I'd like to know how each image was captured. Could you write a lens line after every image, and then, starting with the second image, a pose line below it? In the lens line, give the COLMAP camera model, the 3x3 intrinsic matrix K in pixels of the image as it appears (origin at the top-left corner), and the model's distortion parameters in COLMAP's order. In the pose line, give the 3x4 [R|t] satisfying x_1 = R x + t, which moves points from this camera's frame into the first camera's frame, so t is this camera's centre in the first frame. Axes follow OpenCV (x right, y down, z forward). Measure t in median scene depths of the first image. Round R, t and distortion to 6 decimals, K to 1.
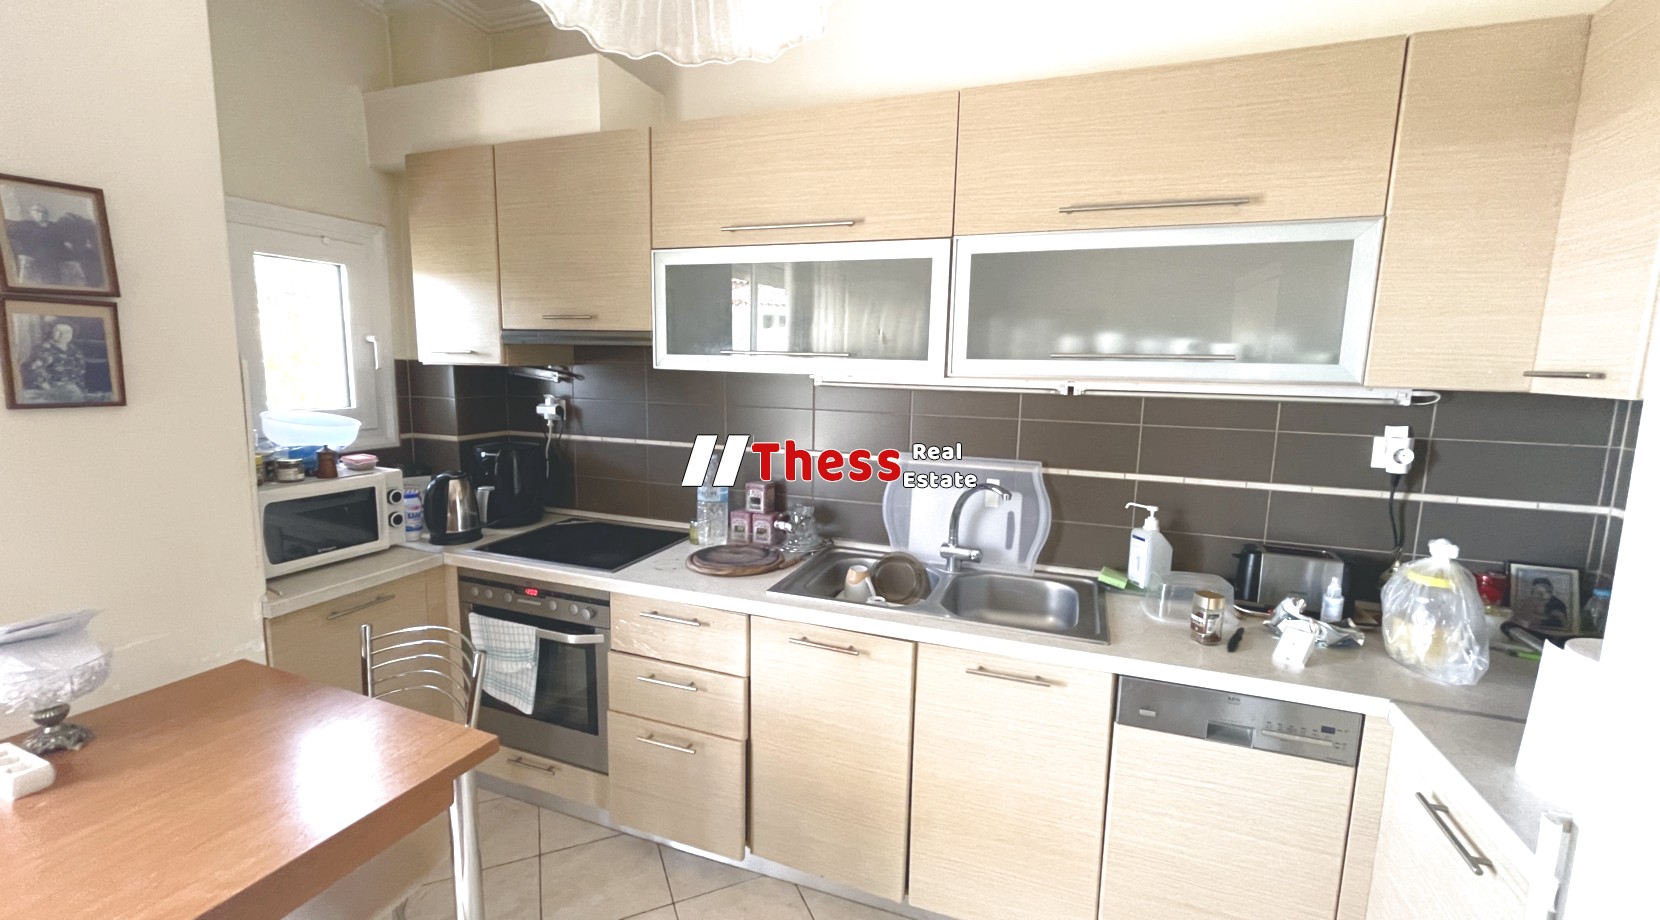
lens RADIAL K [[699.9, 0, 816.4], [0, 699.9, 462.3], [0, 0, 1]] dist [0.000449, 0.007082]
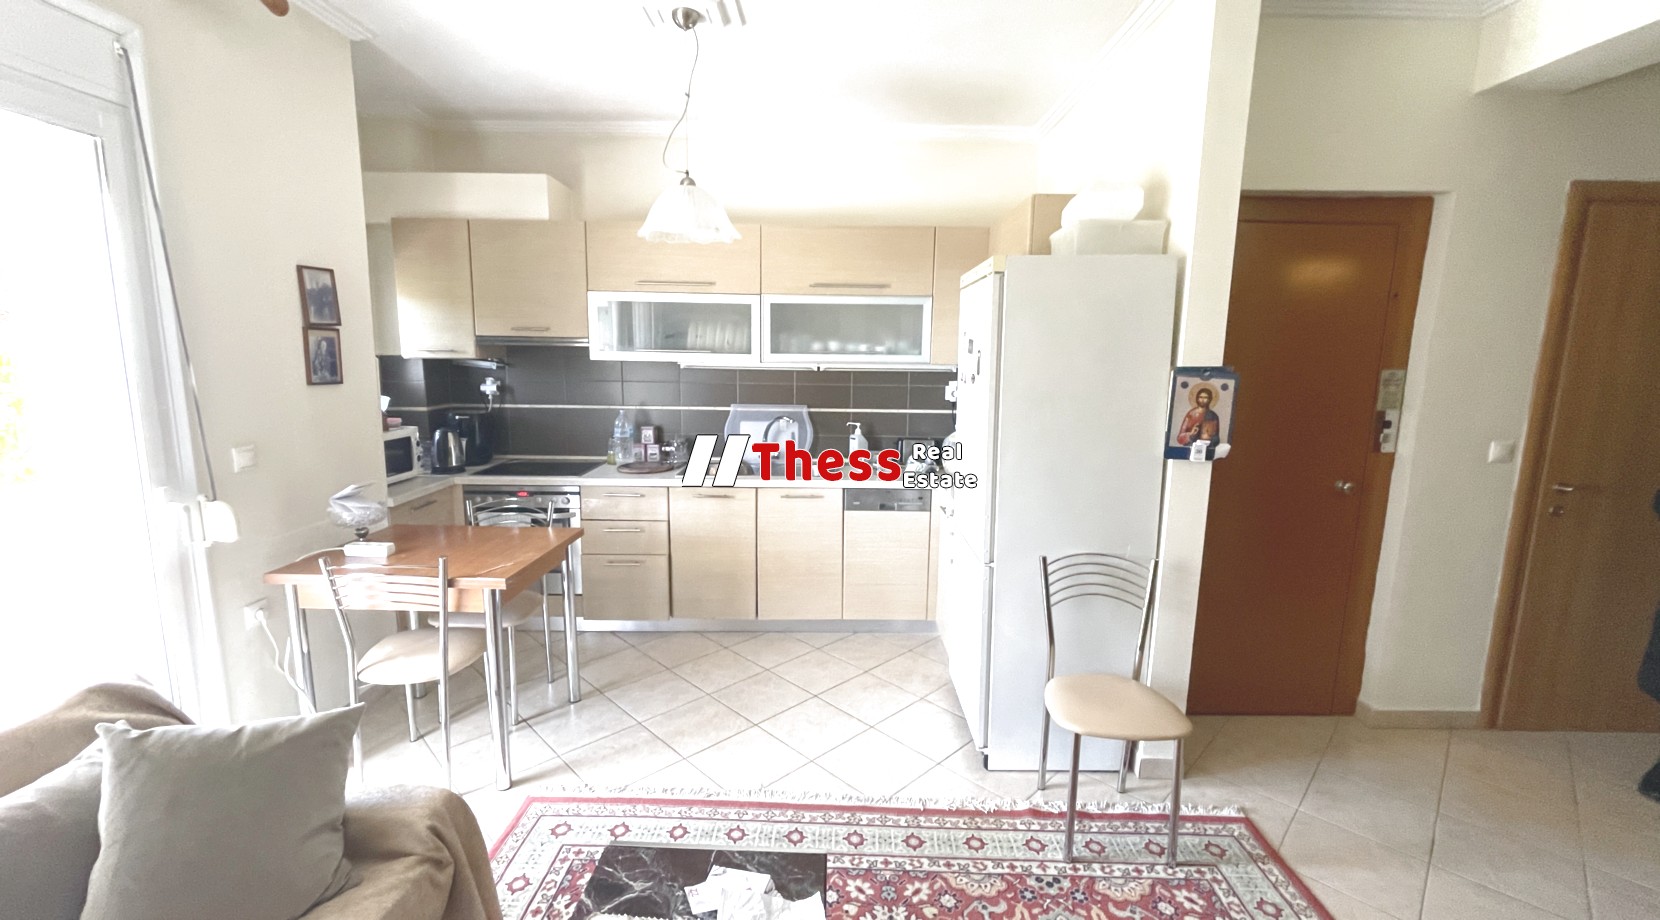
lens RADIAL K [[667.4, 0, 834.6], [0, 667.4, 457.6], [0, 0, 1]] dist [-0.011971, 0.005949]
pose [[0.930796, -0.062850, 0.360095, -0.310554], [0.055700, 0.997990, 0.030211, 0.101206], [-0.361271, -0.008063, 0.932426, -0.834490]]
